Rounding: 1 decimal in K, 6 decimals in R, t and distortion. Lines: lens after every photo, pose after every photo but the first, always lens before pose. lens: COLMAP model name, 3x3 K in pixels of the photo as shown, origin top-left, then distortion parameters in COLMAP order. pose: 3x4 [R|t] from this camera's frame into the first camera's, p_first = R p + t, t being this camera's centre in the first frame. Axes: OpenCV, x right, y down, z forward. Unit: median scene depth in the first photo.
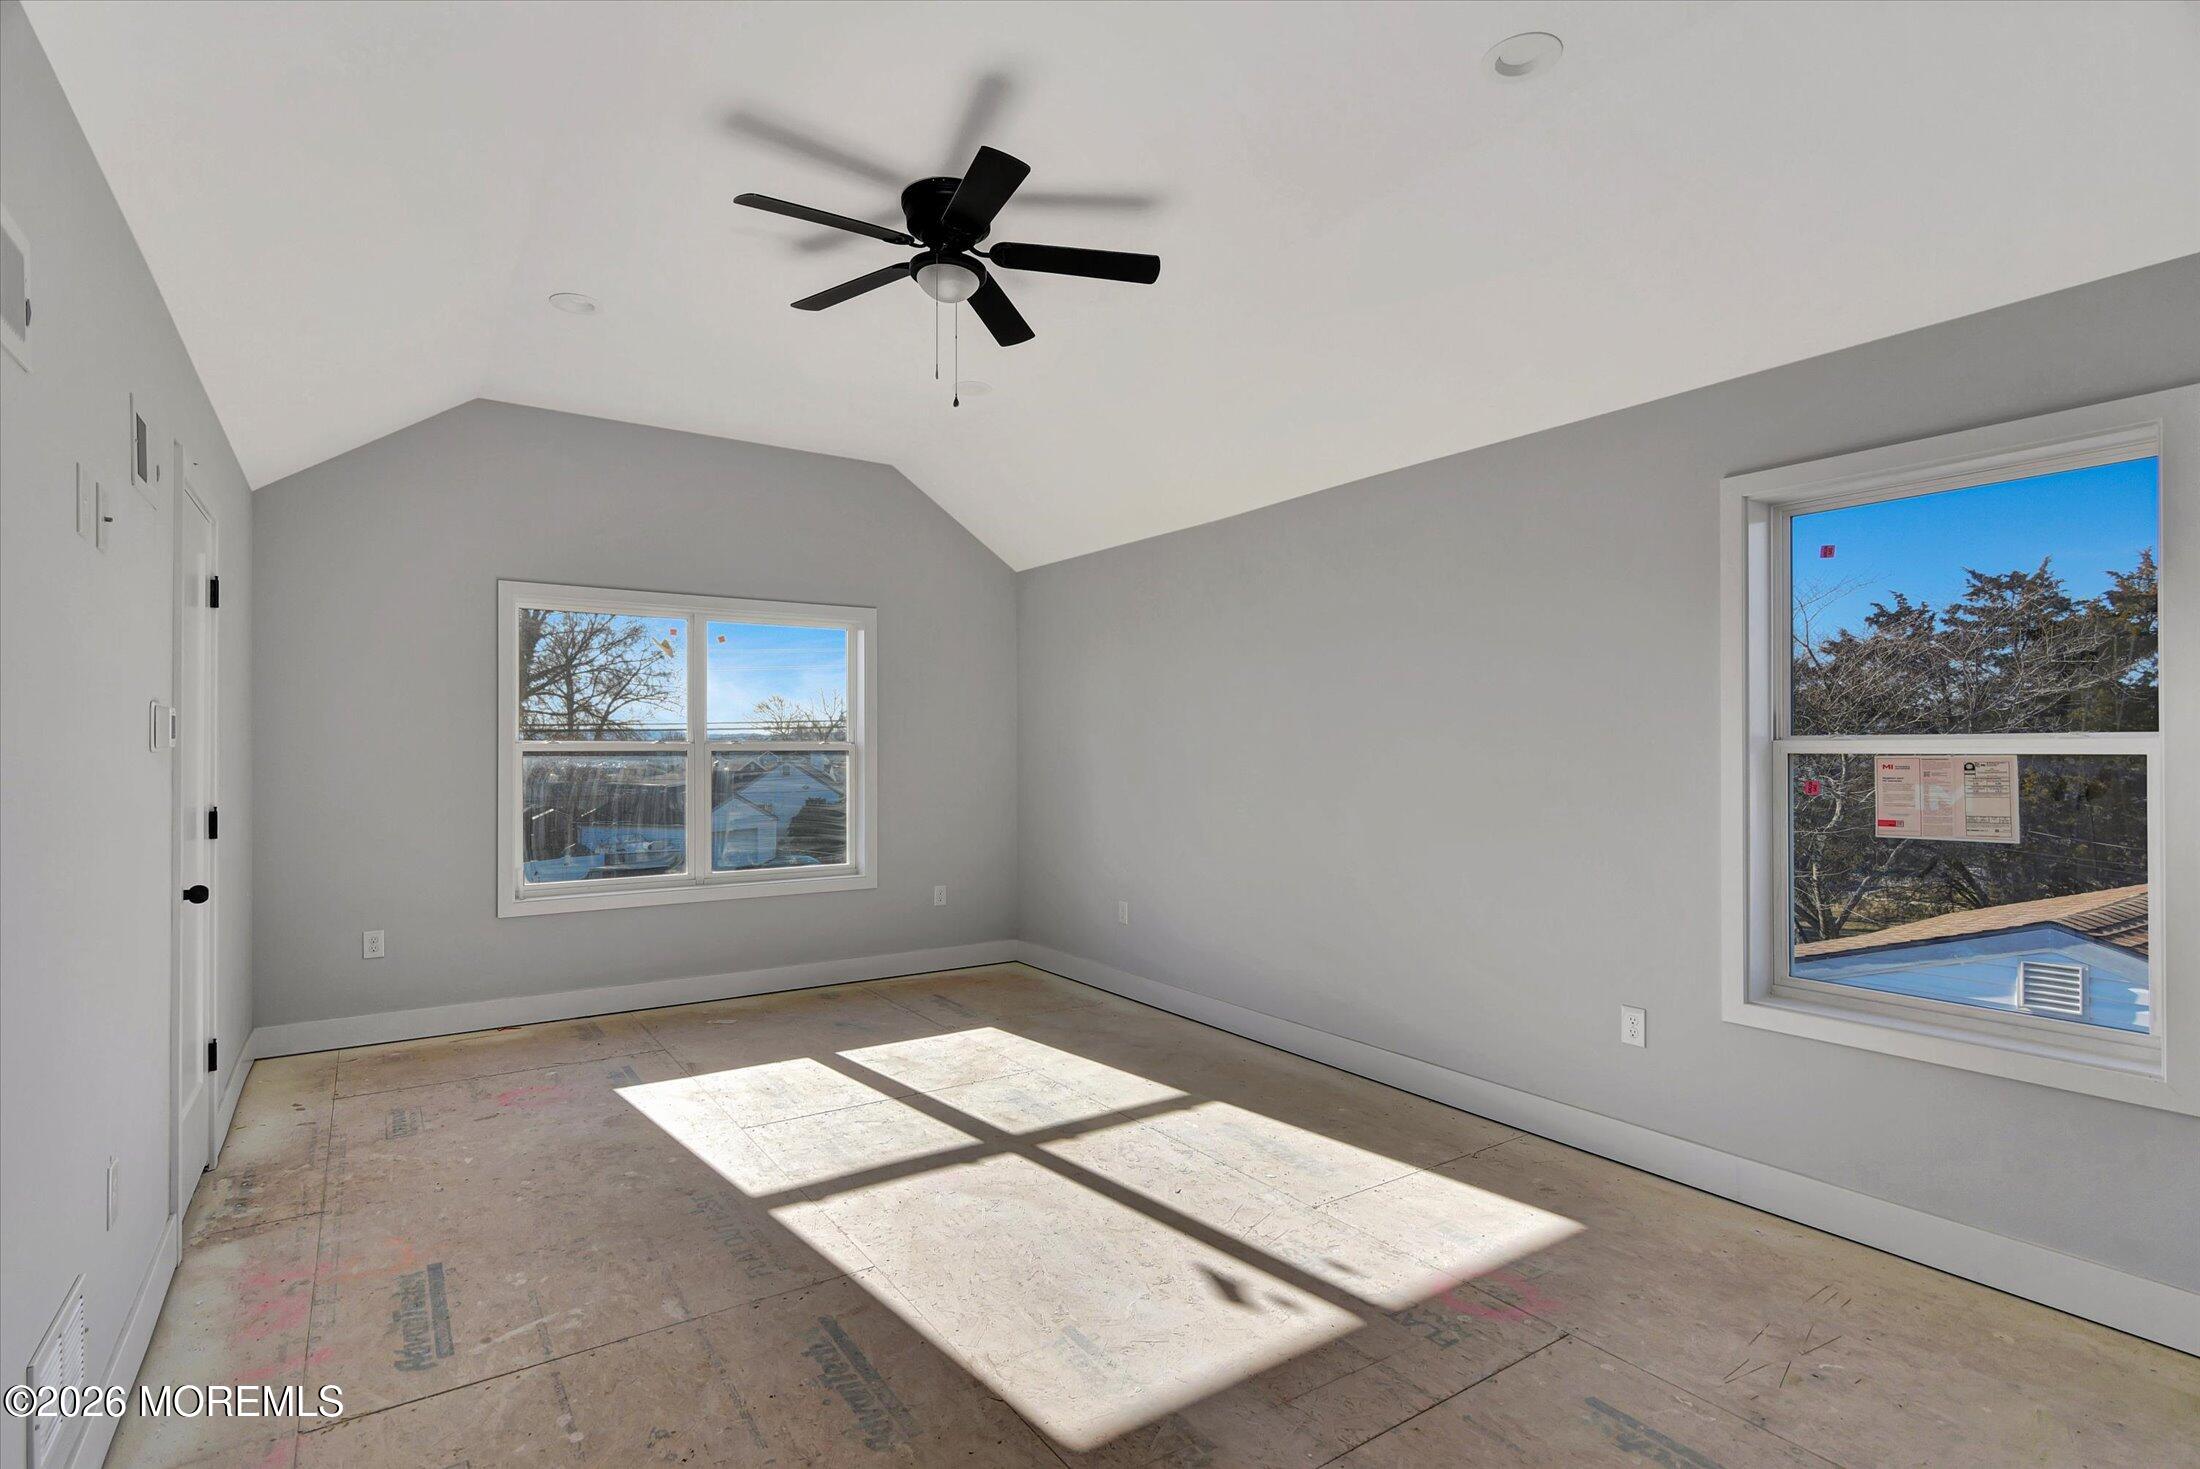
lens RADIAL K [[1075.4, 0, 1101.5], [0, 1075.4, 755.0], [0, 0, 1]] dist [0.004291, -0.000300]
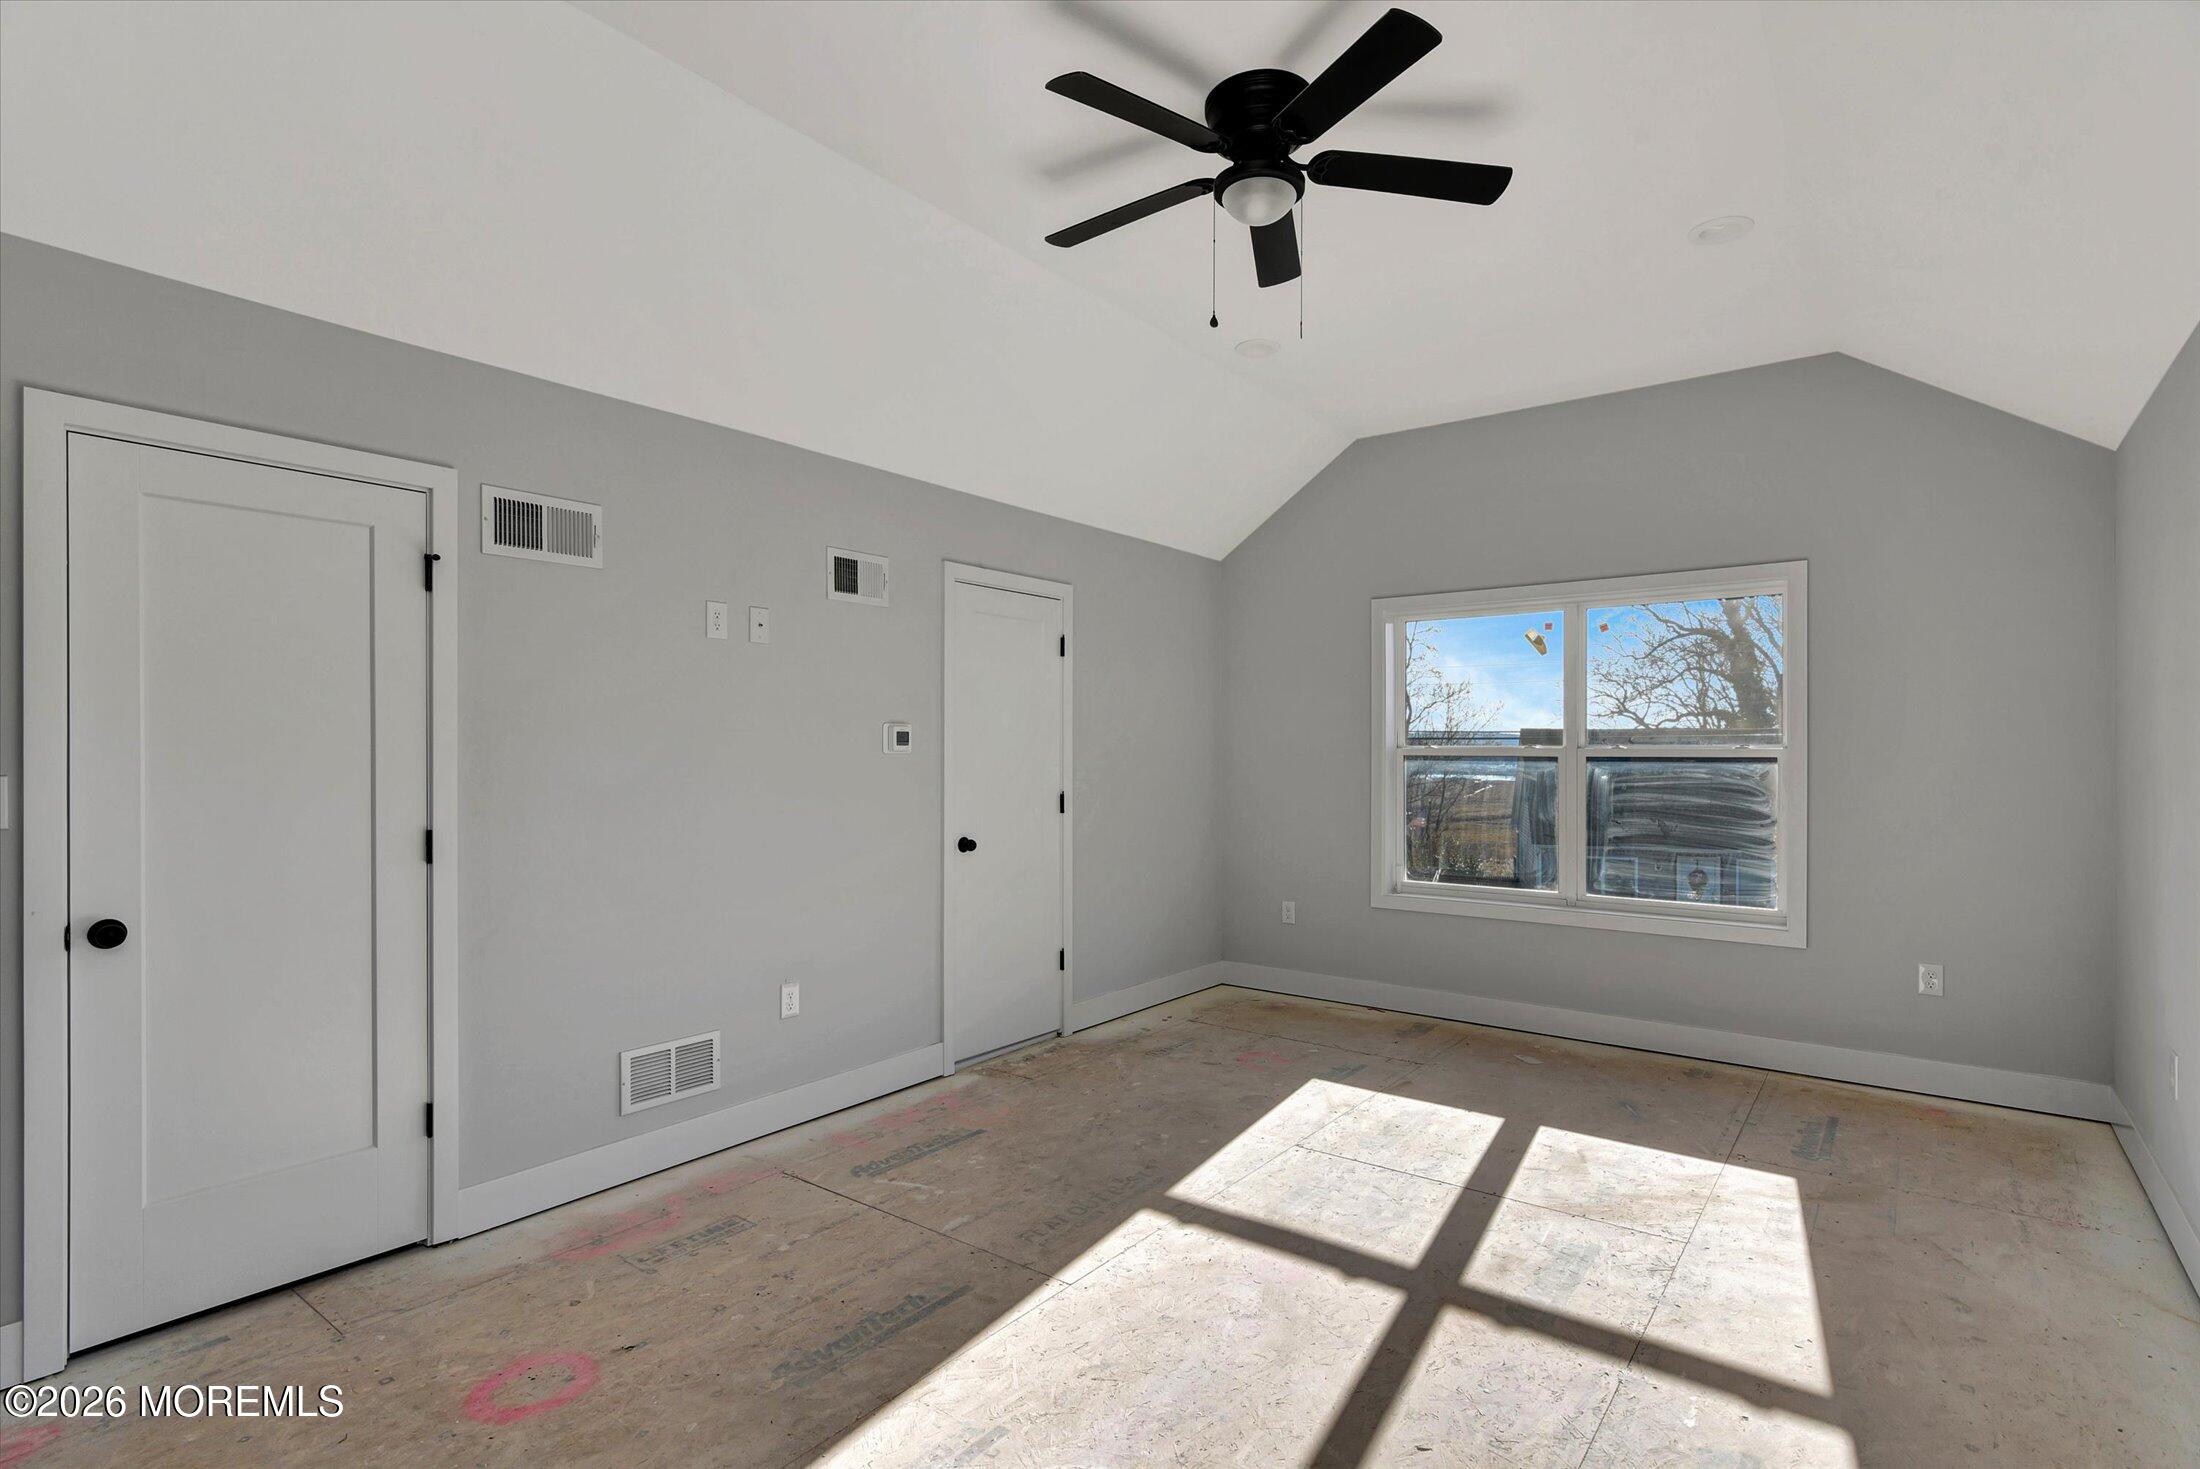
lens RADIAL K [[1075.4, 0, 1101.5], [0, 1075.4, 755.0], [0, 0, 1]] dist [0.004291, -0.000300]
pose [[0.309375, 0.005263, -0.950925, 0.476471], [-0.009698, 0.999950, 0.002379, -0.004170], [0.950891, 0.008486, 0.309411, 0.476826]]
